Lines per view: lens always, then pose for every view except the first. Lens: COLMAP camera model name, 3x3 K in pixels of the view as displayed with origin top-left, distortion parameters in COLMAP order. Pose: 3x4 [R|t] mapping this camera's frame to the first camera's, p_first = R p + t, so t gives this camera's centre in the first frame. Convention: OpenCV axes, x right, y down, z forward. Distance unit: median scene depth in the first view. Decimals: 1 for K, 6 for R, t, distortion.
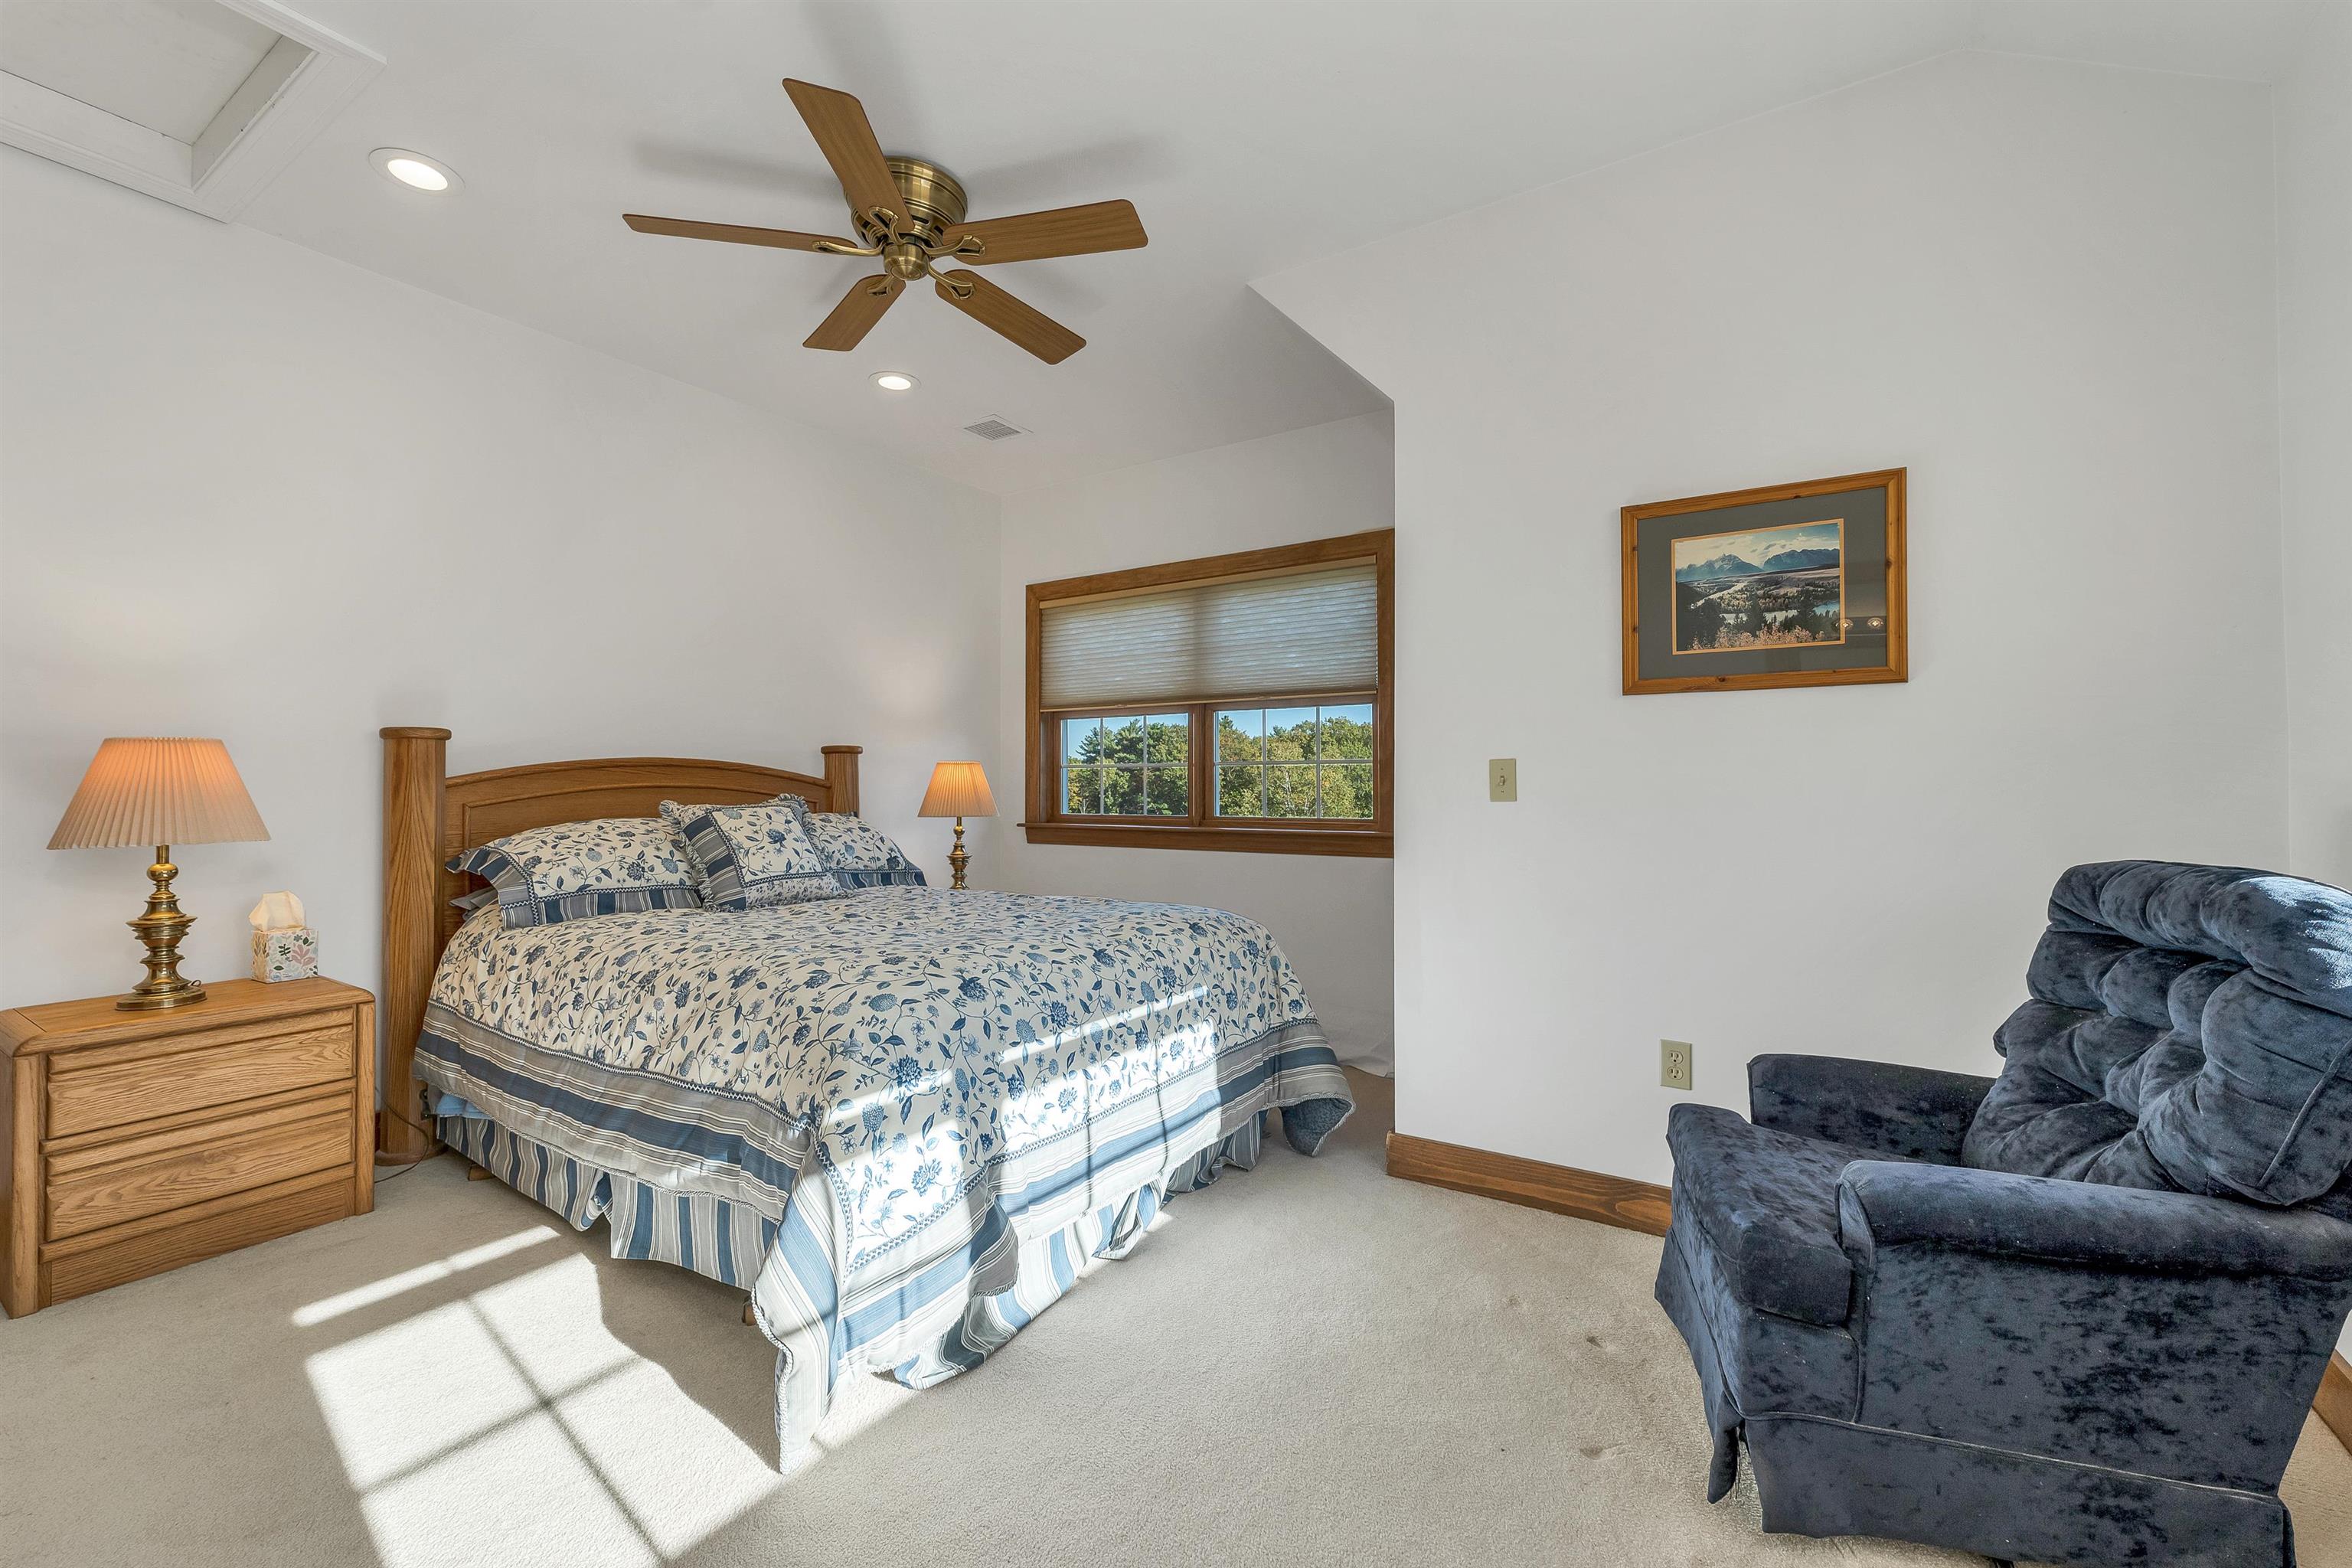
lens RADIAL K [[982.6, 0, 1185.5], [0, 982.6, 793.5], [0, 0, 1]] dist [0.000746, 0.000061]
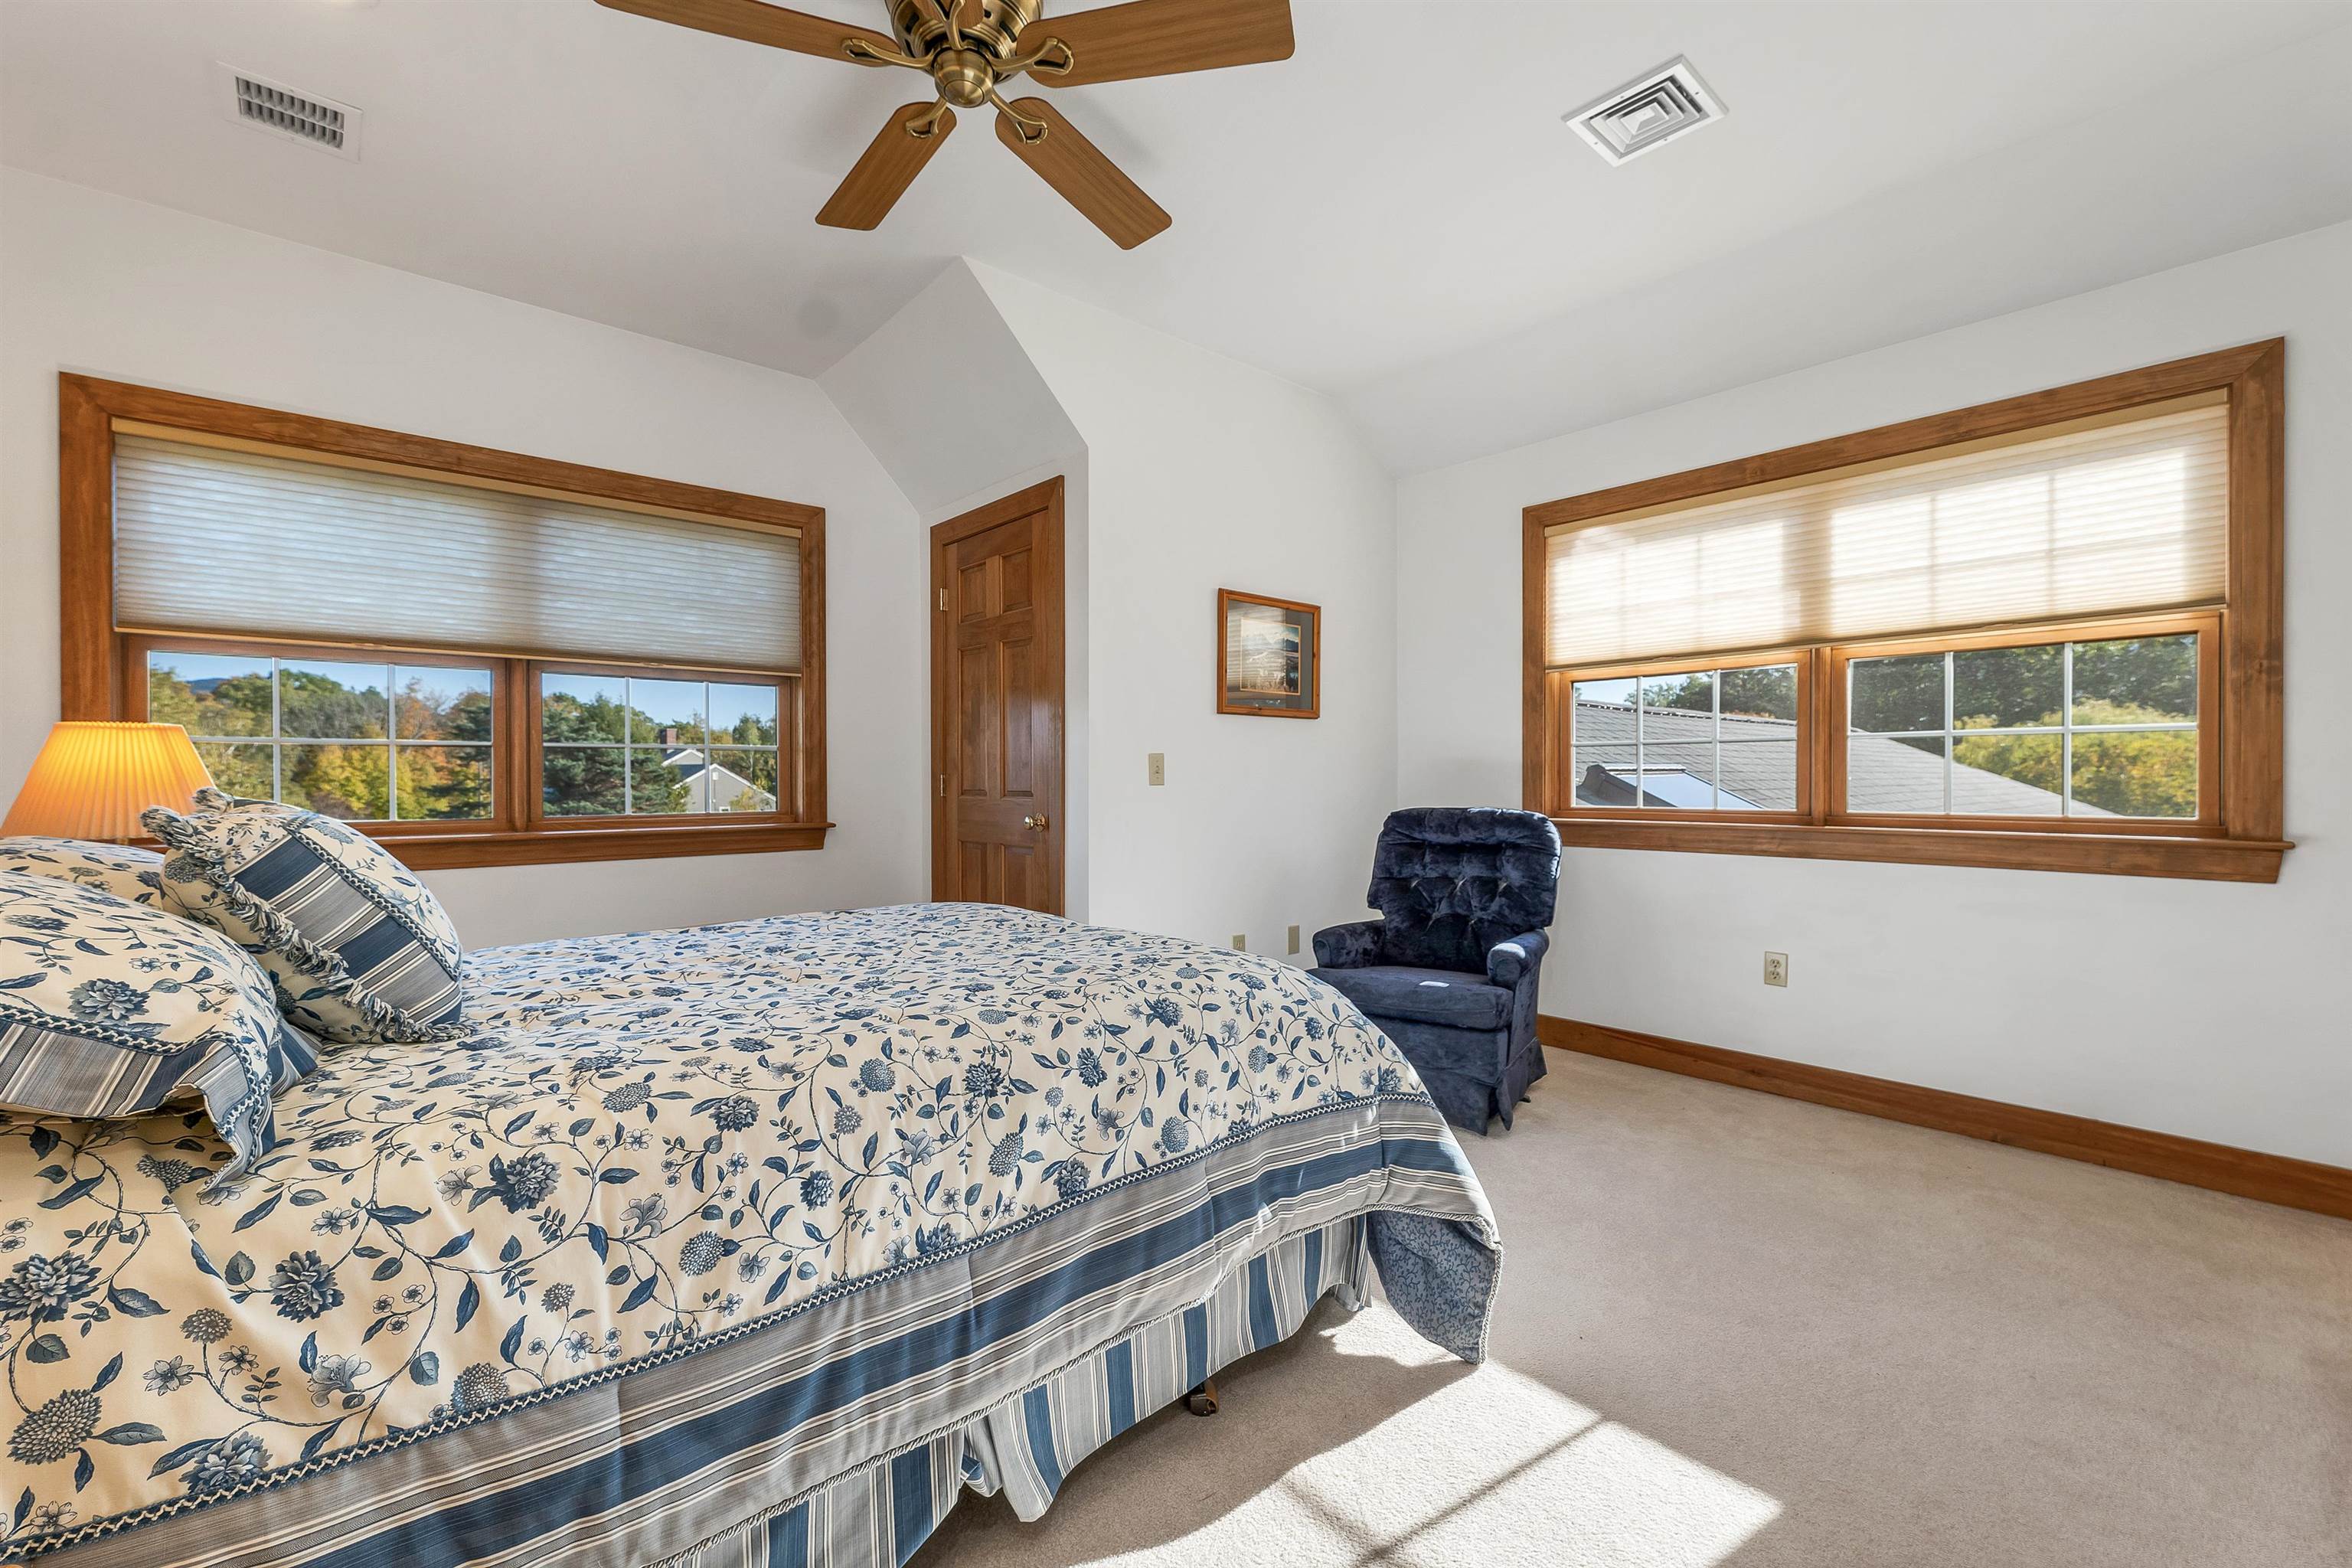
lens RADIAL K [[982.6, 0, 1185.5], [0, 982.6, 793.5], [0, 0, 1]] dist [0.000746, 0.000061]
pose [[0.261501, -0.014460, 0.965095, -1.031876], [0.010758, 0.999869, 0.012066, 0.003301], [-0.965143, 0.007227, 0.261622, 0.667195]]
